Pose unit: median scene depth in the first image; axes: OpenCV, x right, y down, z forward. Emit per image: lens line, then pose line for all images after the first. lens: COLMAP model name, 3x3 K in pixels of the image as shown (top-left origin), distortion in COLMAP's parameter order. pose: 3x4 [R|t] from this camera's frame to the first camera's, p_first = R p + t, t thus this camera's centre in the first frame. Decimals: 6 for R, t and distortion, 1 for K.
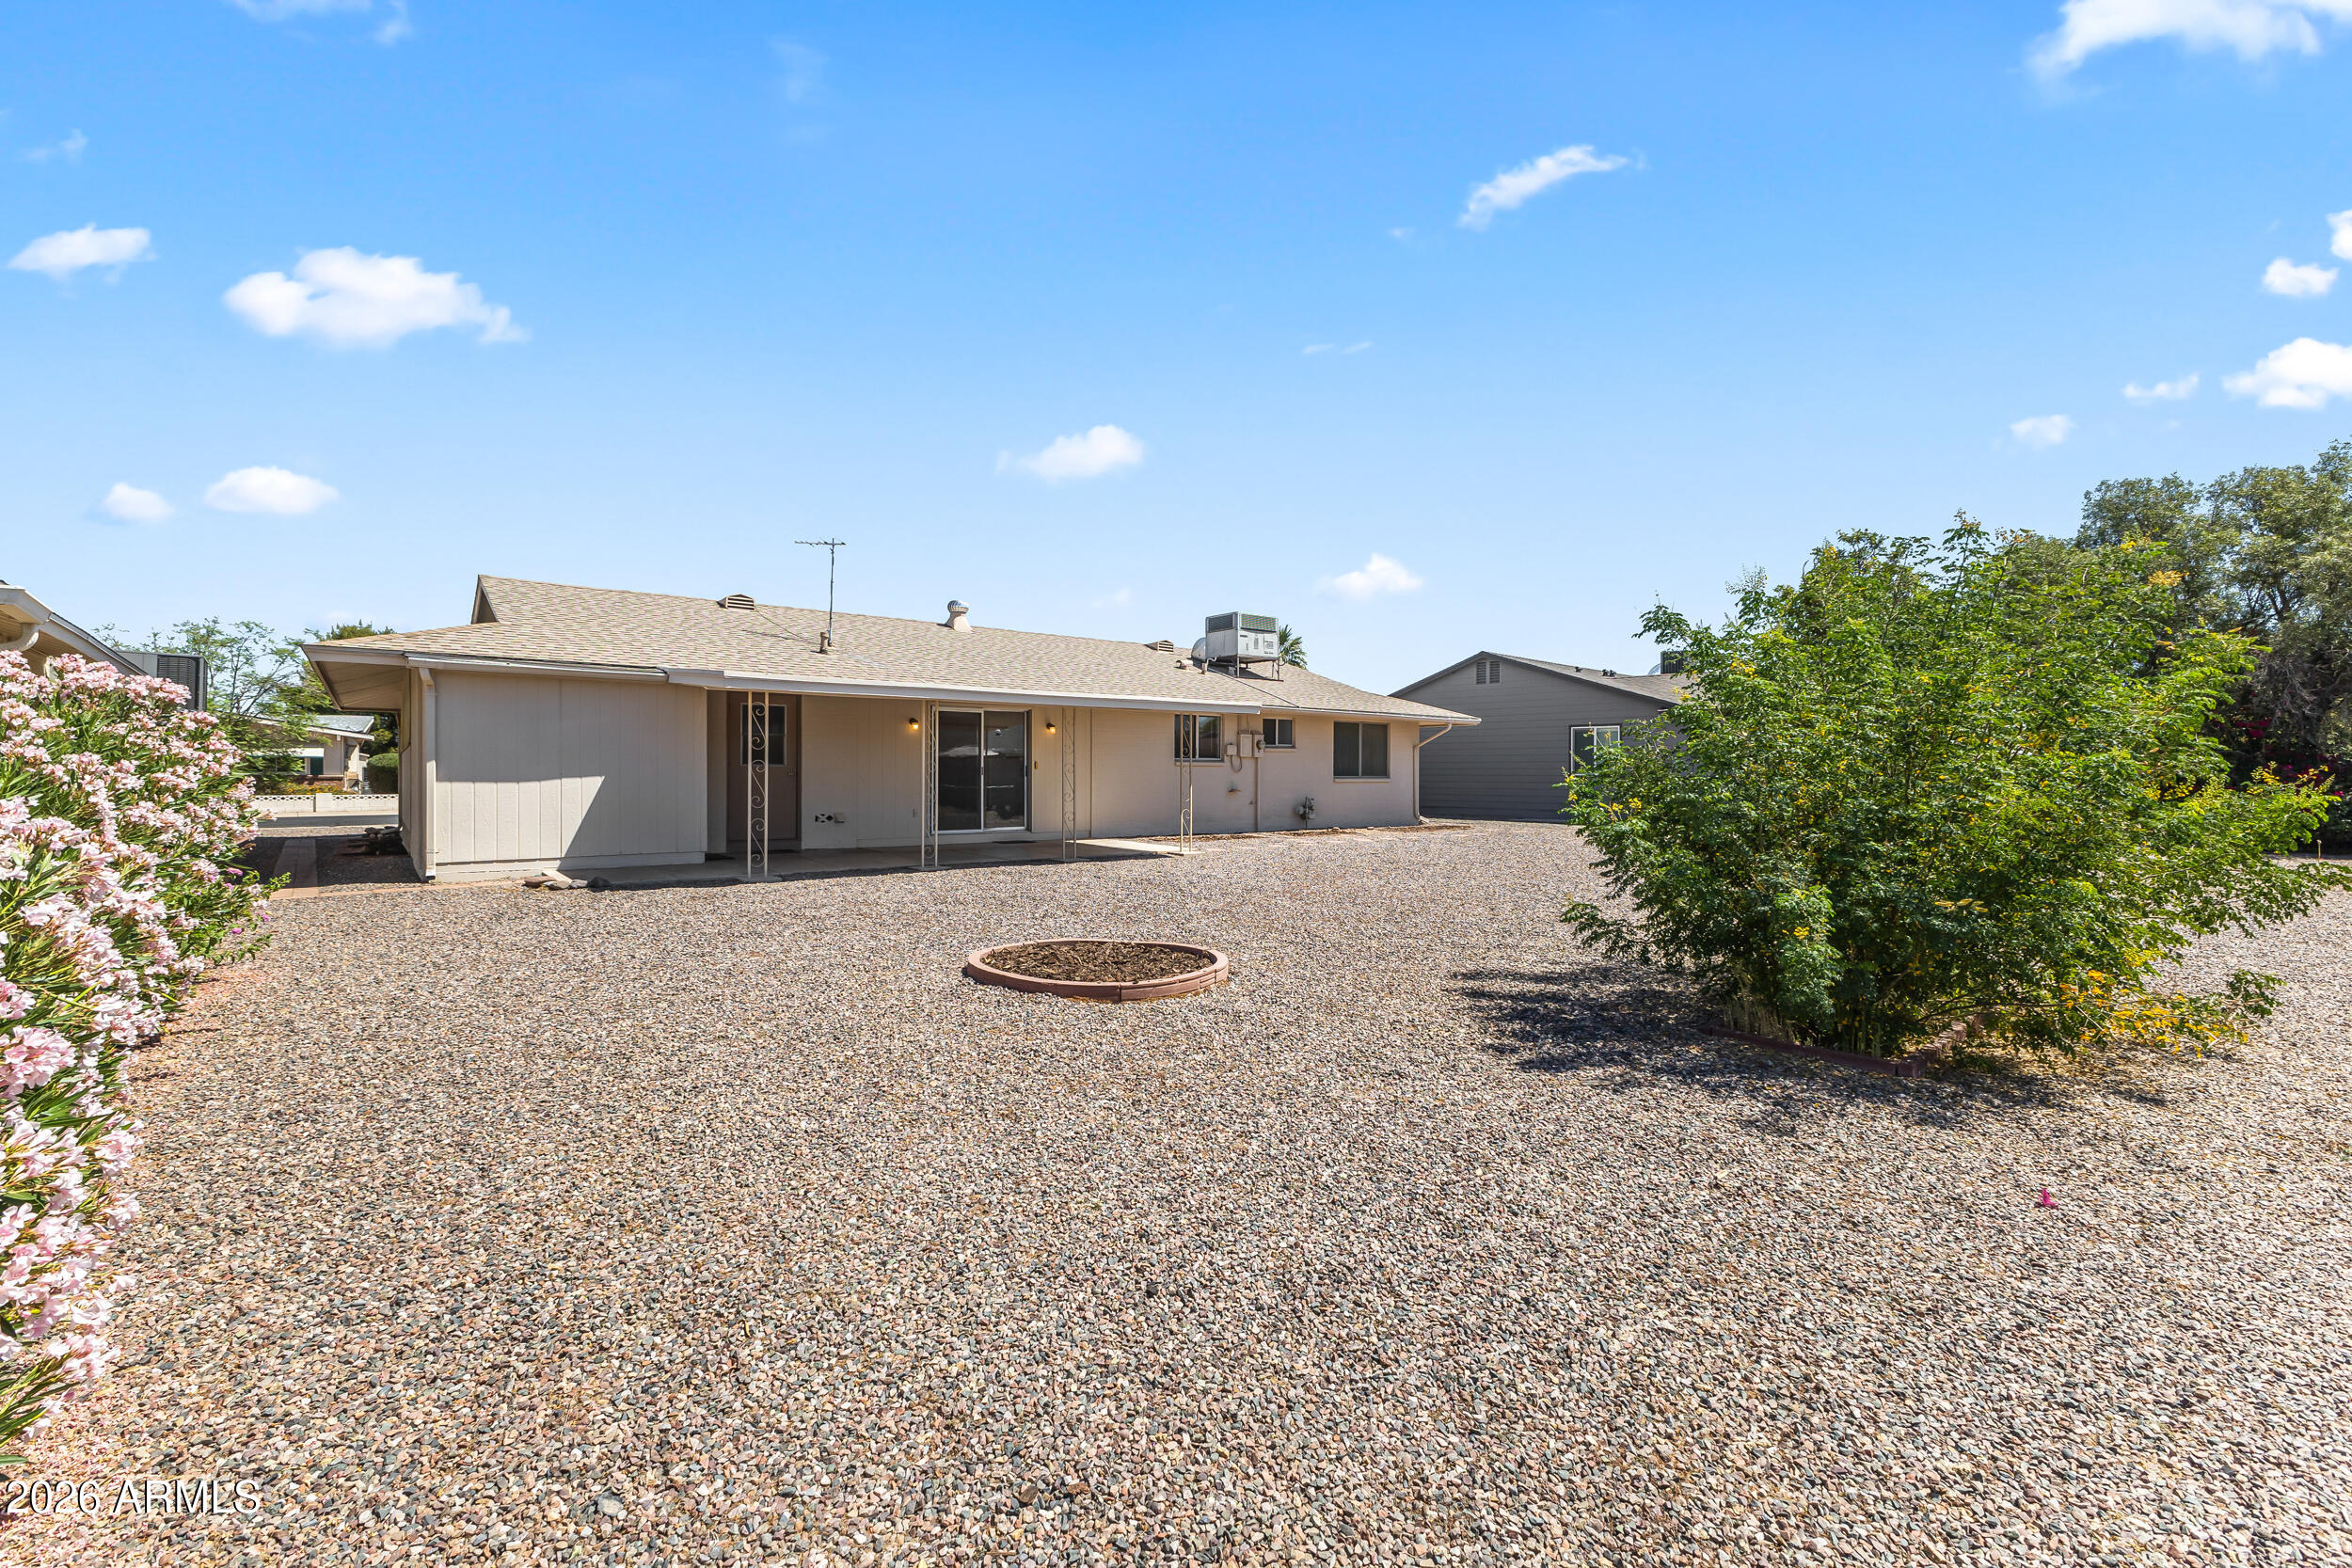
lens RADIAL K [[1015.7, 0, 1175.4], [0, 1015.7, 767.0], [0, 0, 1]] dist [0.006812, -0.000800]
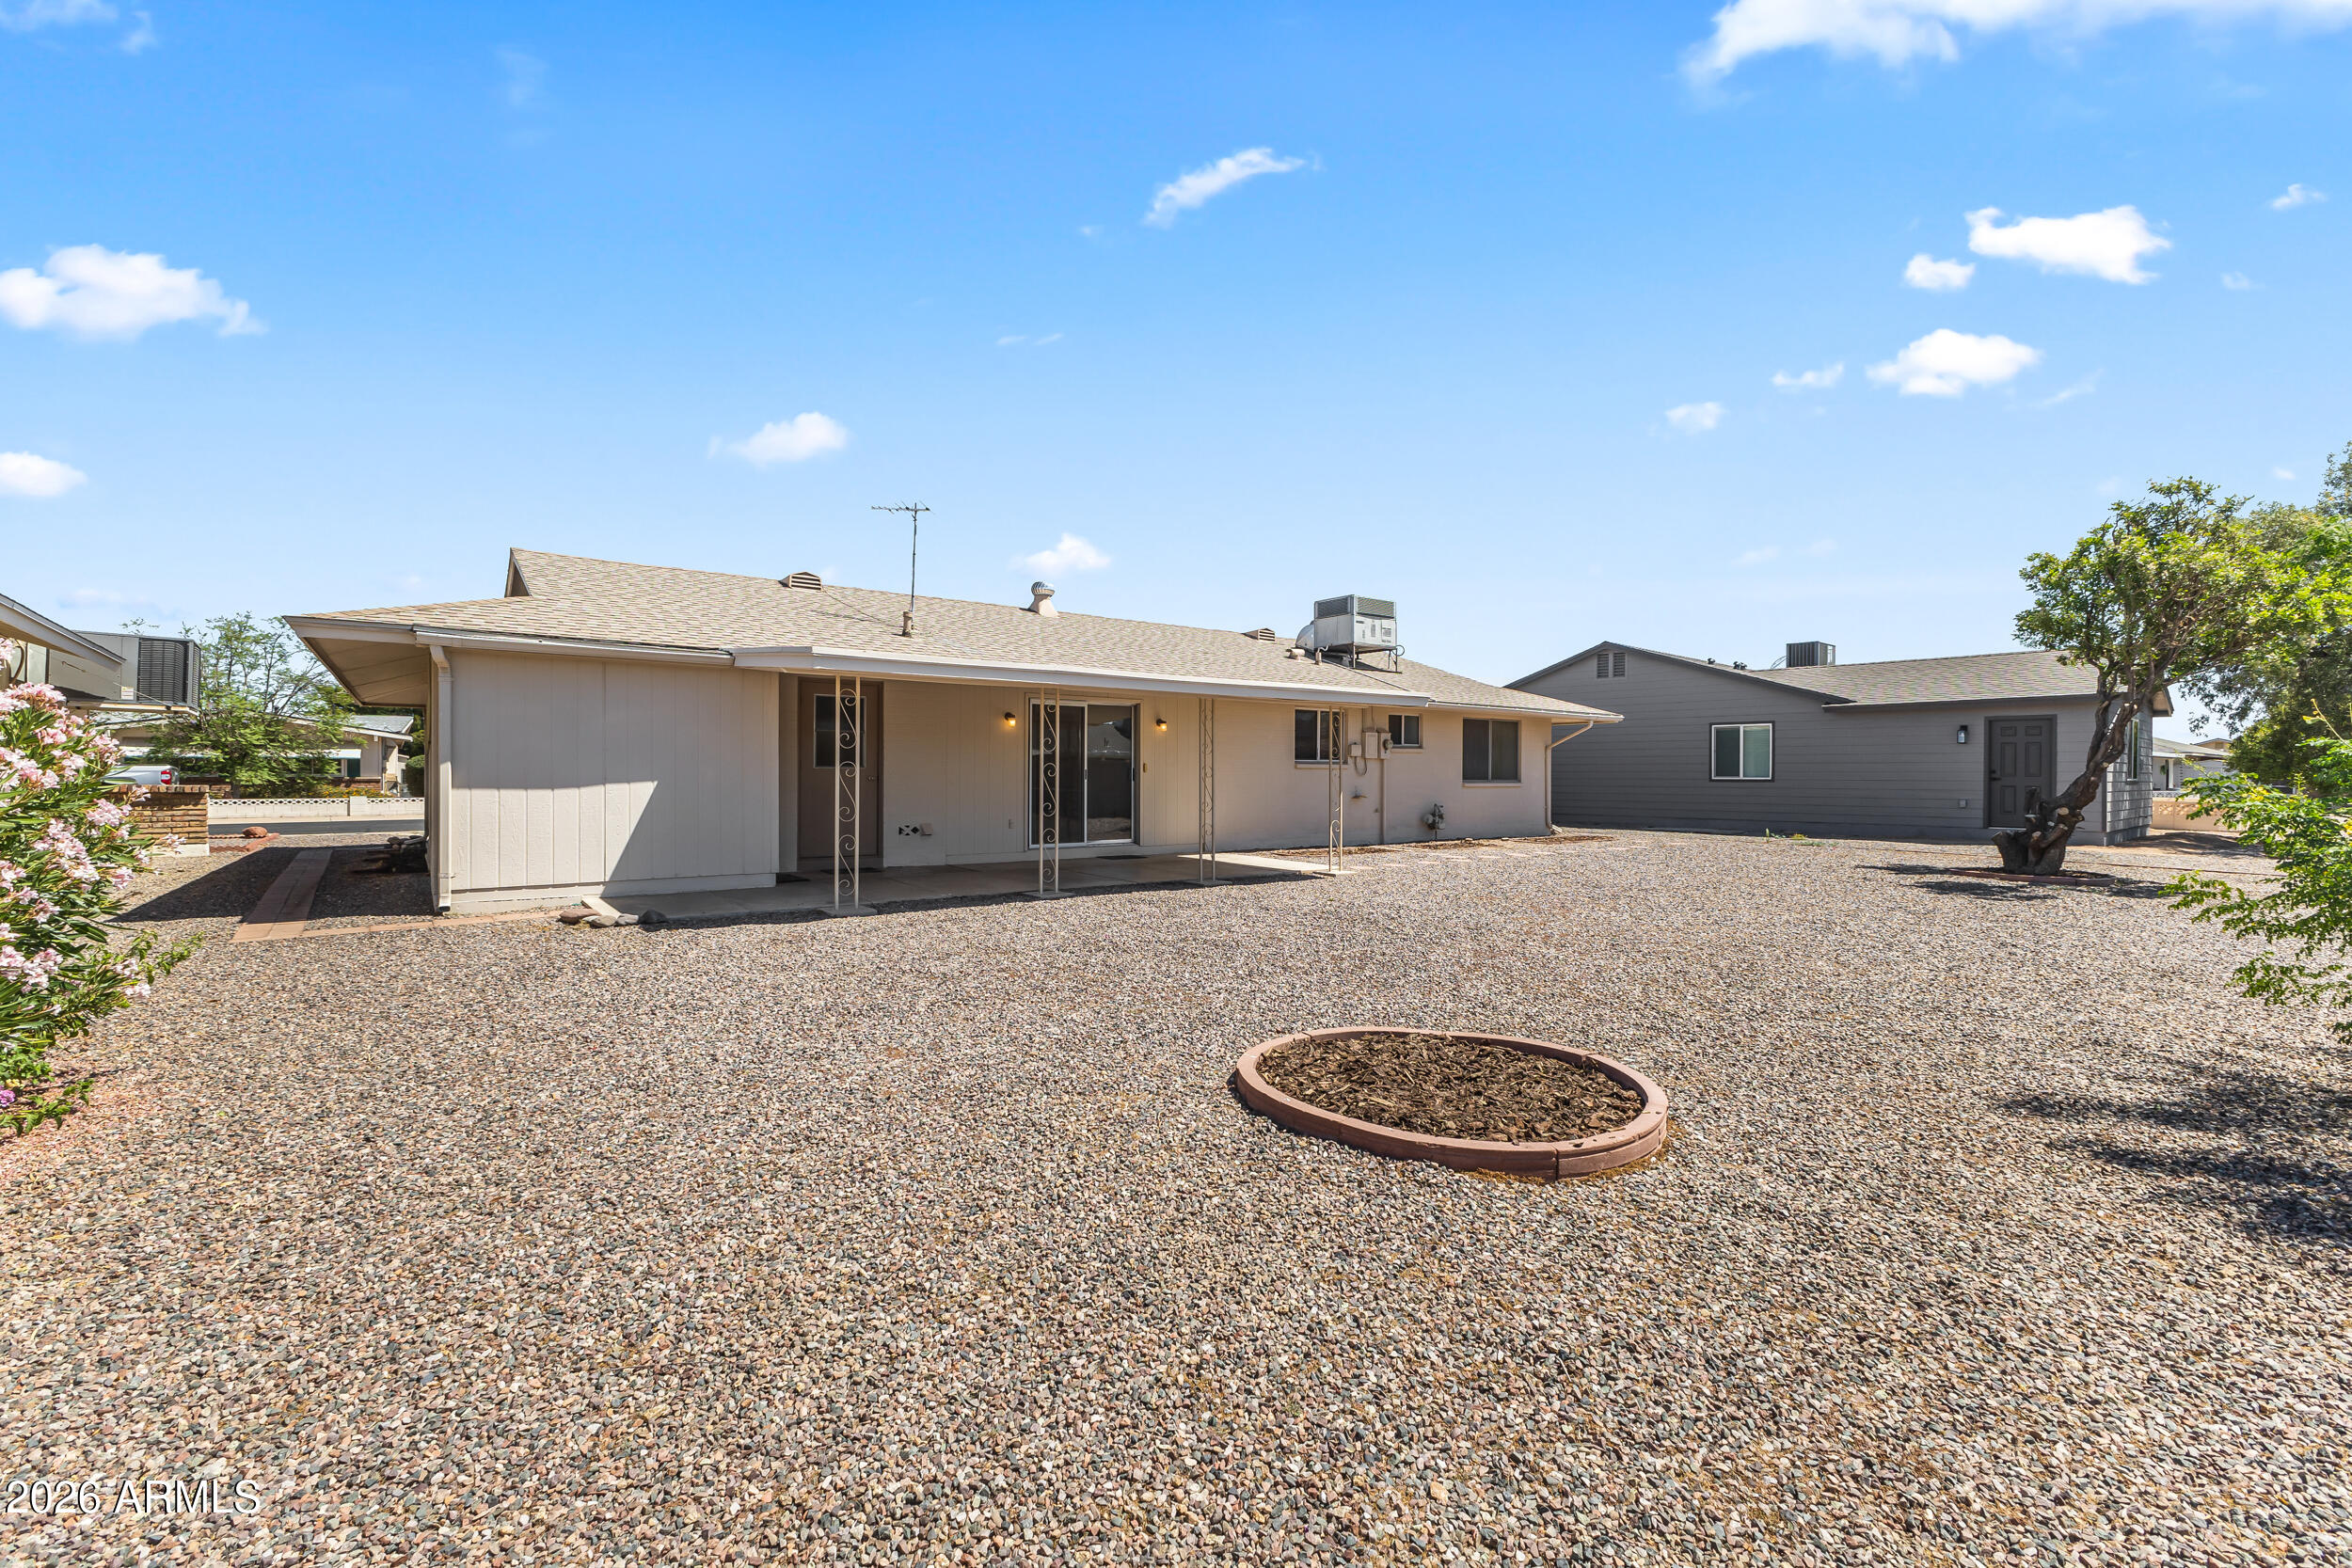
lens RADIAL K [[1015.7, 0, 1175.4], [0, 1015.7, 767.0], [0, 0, 1]] dist [0.006812, -0.000800]
pose [[0.999561, 0.000485, -0.029607, -0.087207], [-0.000537, 0.999998, -0.001718, -0.000958], [0.029607, 0.001733, 0.999560, 0.141498]]
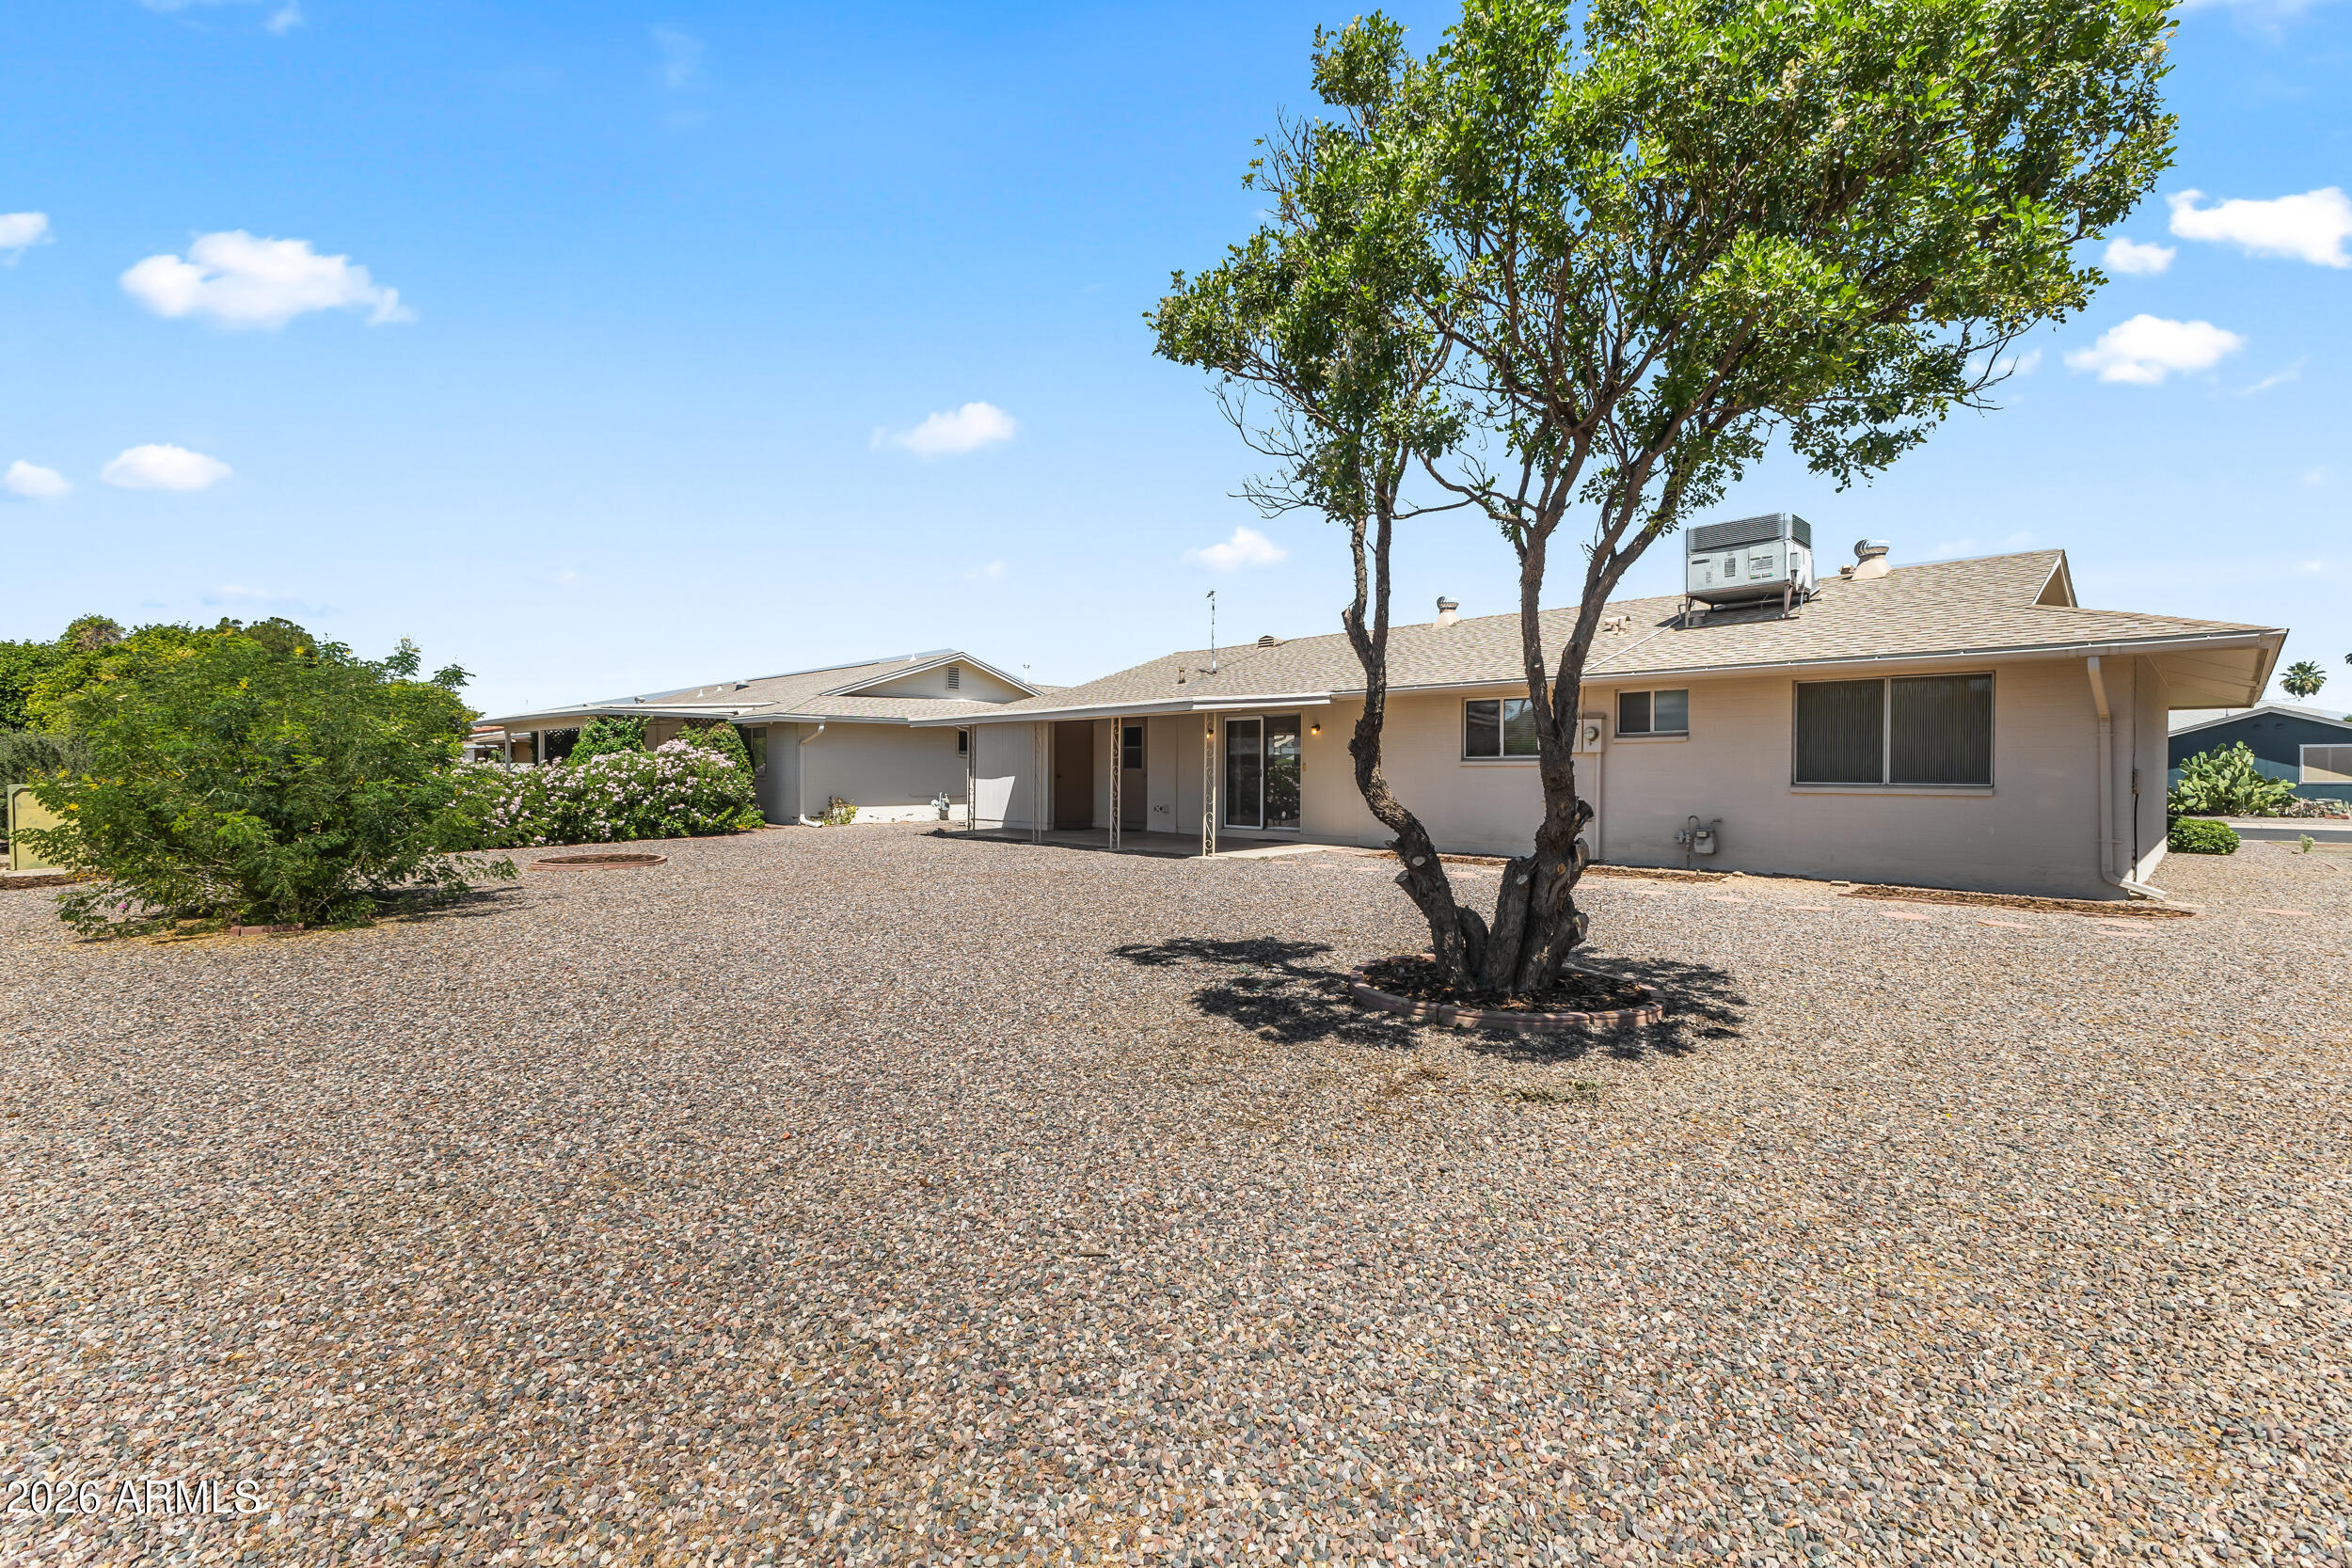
lens RADIAL K [[1015.7, 0, 1175.4], [0, 1015.7, 767.0], [0, 0, 1]] dist [0.006812, -0.000800]
pose [[0.106885, -0.010462, -0.994216, 0.856078], [-0.003353, 0.999935, -0.010883, 0.009557], [0.994266, 0.004497, 0.106843, 0.783483]]
